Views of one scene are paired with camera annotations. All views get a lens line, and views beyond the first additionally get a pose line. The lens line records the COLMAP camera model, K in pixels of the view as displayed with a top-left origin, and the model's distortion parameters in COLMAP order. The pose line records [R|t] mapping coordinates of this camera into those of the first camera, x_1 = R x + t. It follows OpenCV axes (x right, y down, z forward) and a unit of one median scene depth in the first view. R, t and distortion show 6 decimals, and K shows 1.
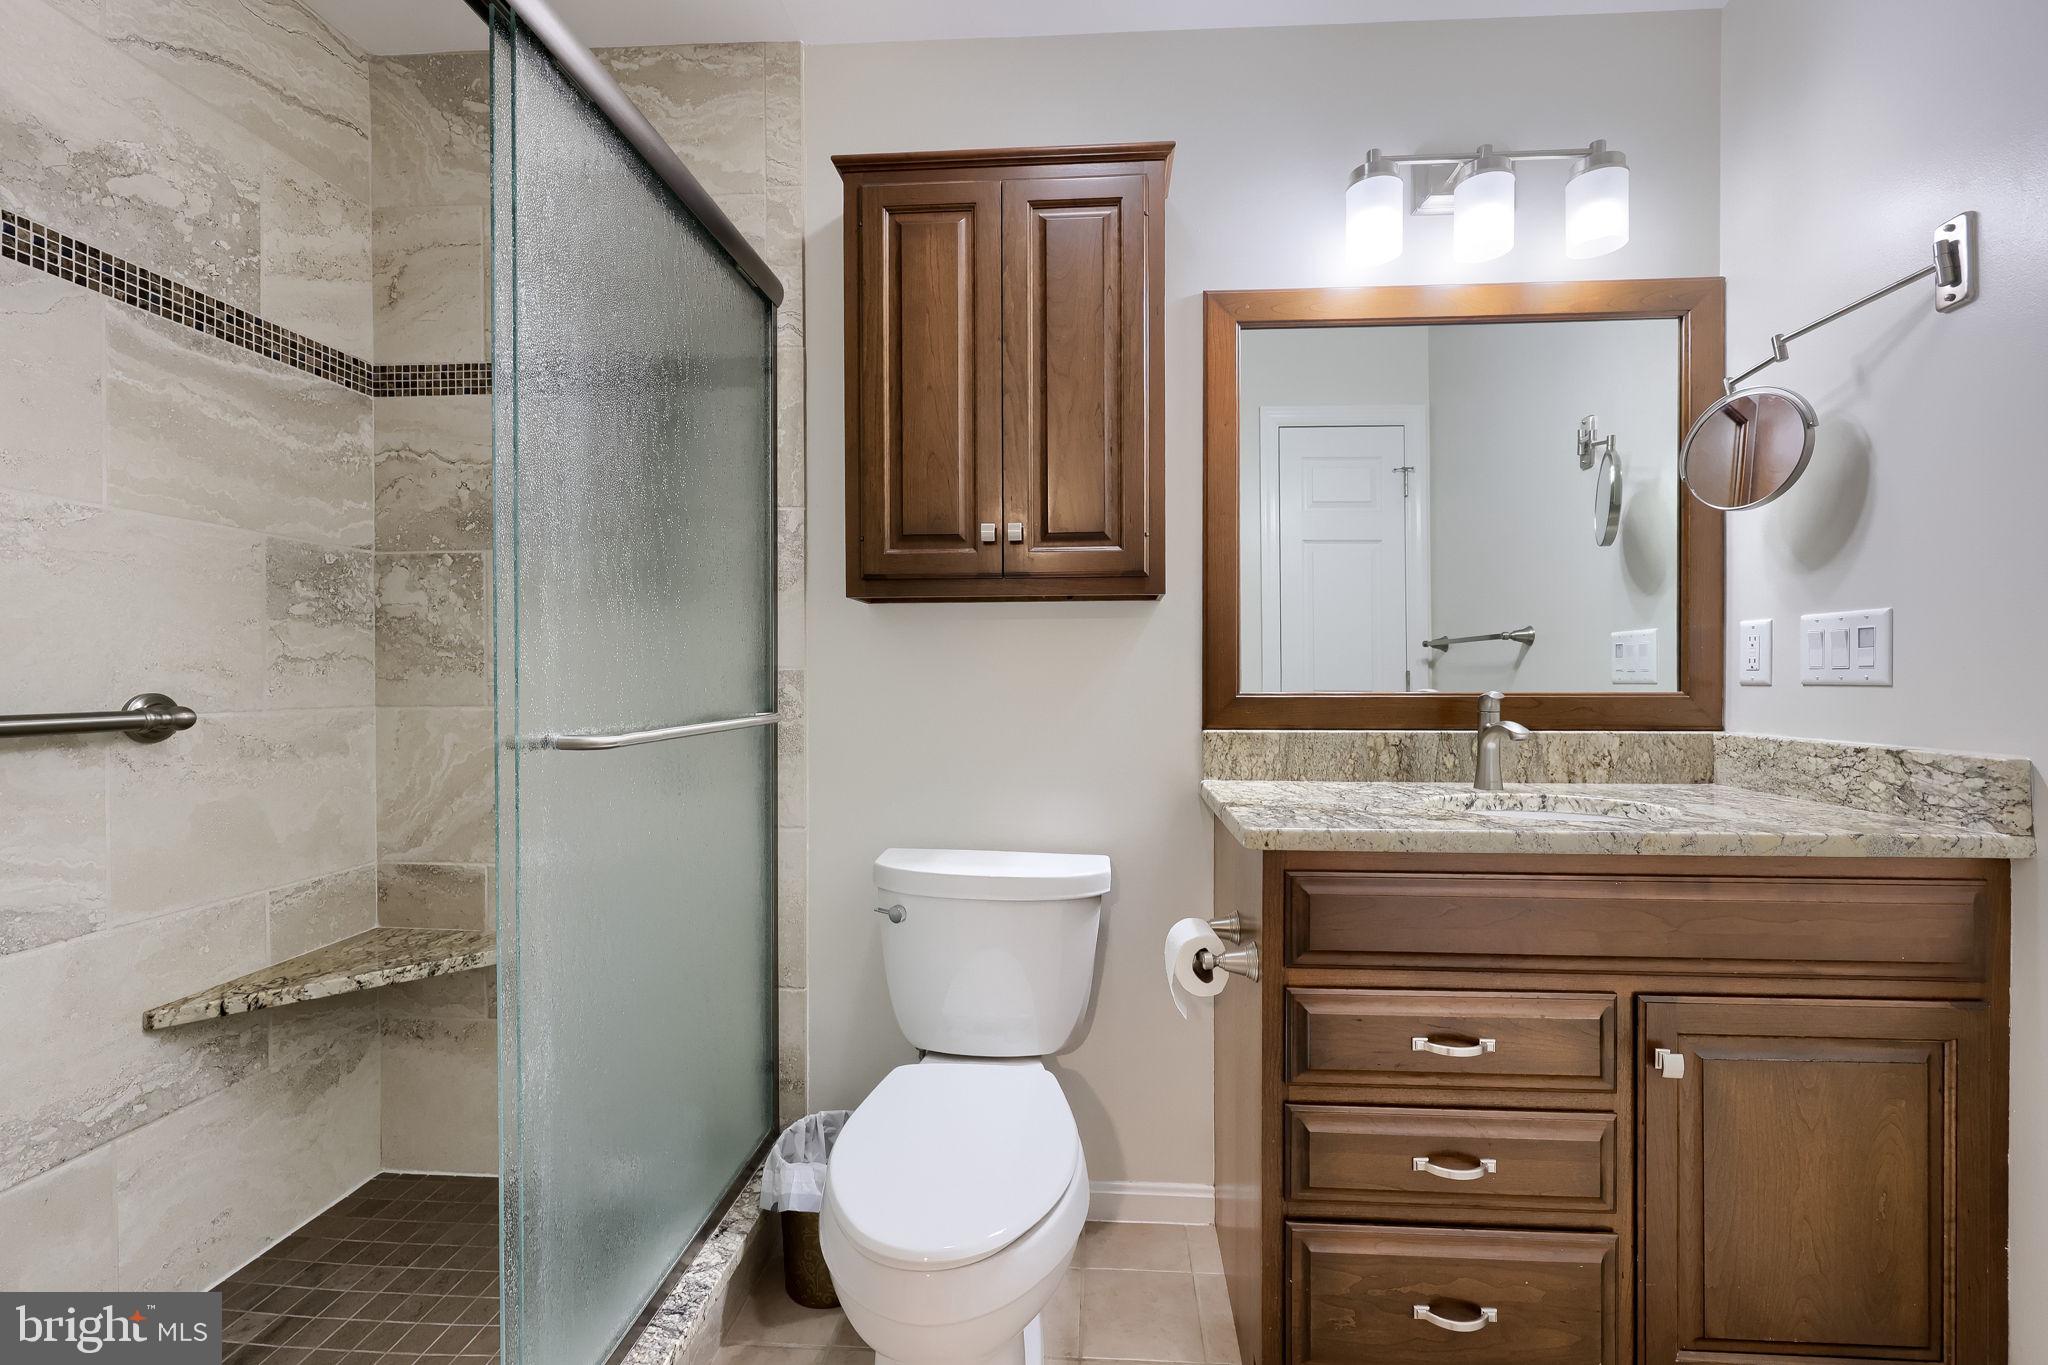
lens RADIAL K [[834.5, 0, 1033.1], [0, 834.5, 681.8], [0, 0, 1]] dist [-0.001128, 0.000630]
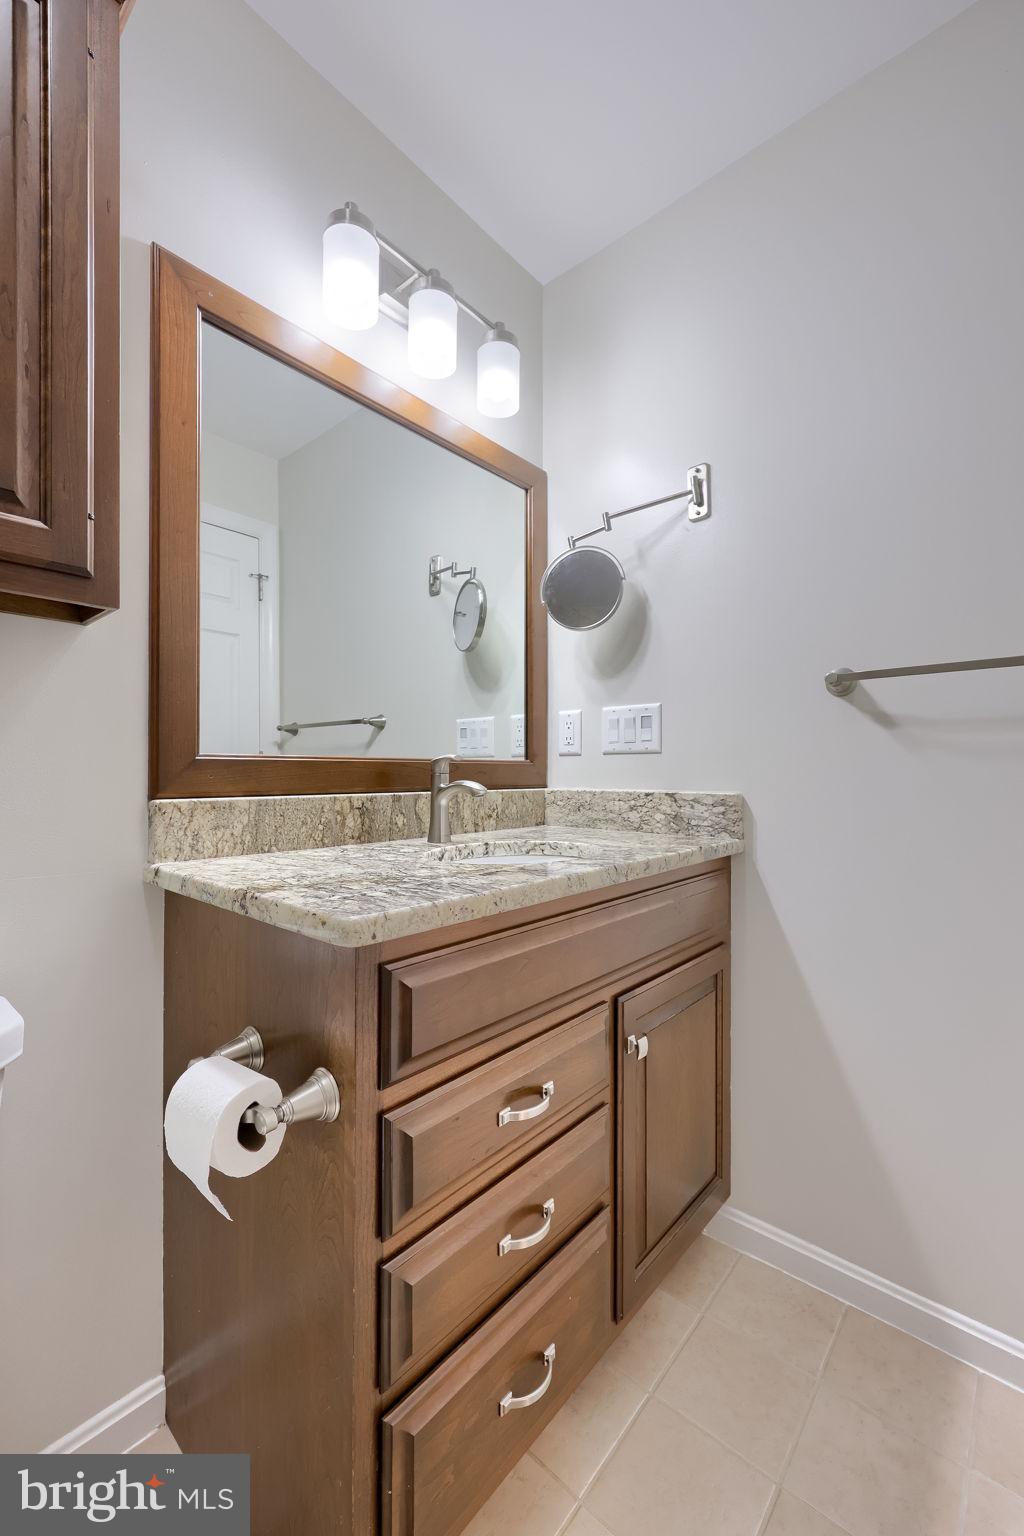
lens RADIAL K [[625.9, 0, 513.9], [0, 625.9, 770.7], [0, 0, 1]] dist [-0.001128, 0.000630]
pose [[0.601409, 0.004191, 0.798931, -0.071703], [-0.000609, 0.999988, -0.004788, 0.038439], [-0.798941, 0.002393, 0.601404, 0.440183]]
